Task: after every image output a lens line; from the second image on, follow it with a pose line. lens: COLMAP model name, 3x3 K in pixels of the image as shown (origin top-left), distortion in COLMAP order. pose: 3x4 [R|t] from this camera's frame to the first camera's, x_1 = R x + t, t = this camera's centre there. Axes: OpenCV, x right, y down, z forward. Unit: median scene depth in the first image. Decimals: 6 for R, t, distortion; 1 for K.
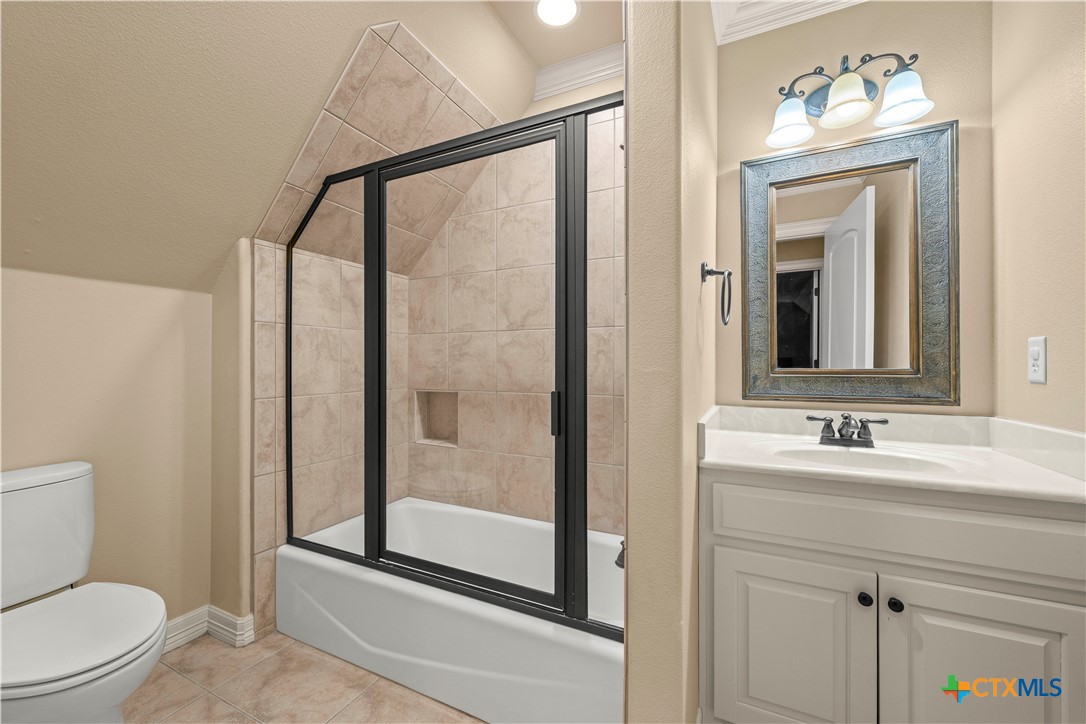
lens RADIAL K [[427.2, 0, 550.0], [0, 427.2, 362.7], [0, 0, 1]] dist [-0.000473, -0.000101]
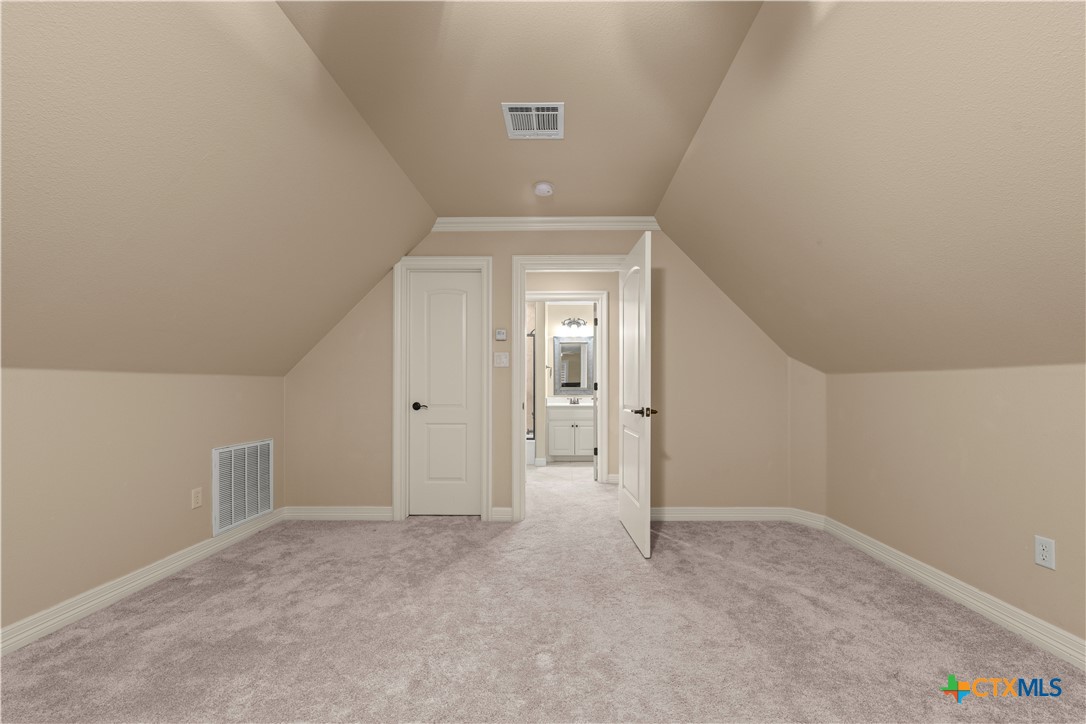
lens RADIAL K [[427.2, 0, 550.0], [0, 427.2, 362.7], [0, 0, 1]] dist [-0.000473, -0.000101]
pose [[0.911844, 0.019209, 0.410088, -1.477493], [-0.000176, 0.998923, -0.046399, -0.041312], [-0.410538, 0.042236, 0.910865, -3.182825]]
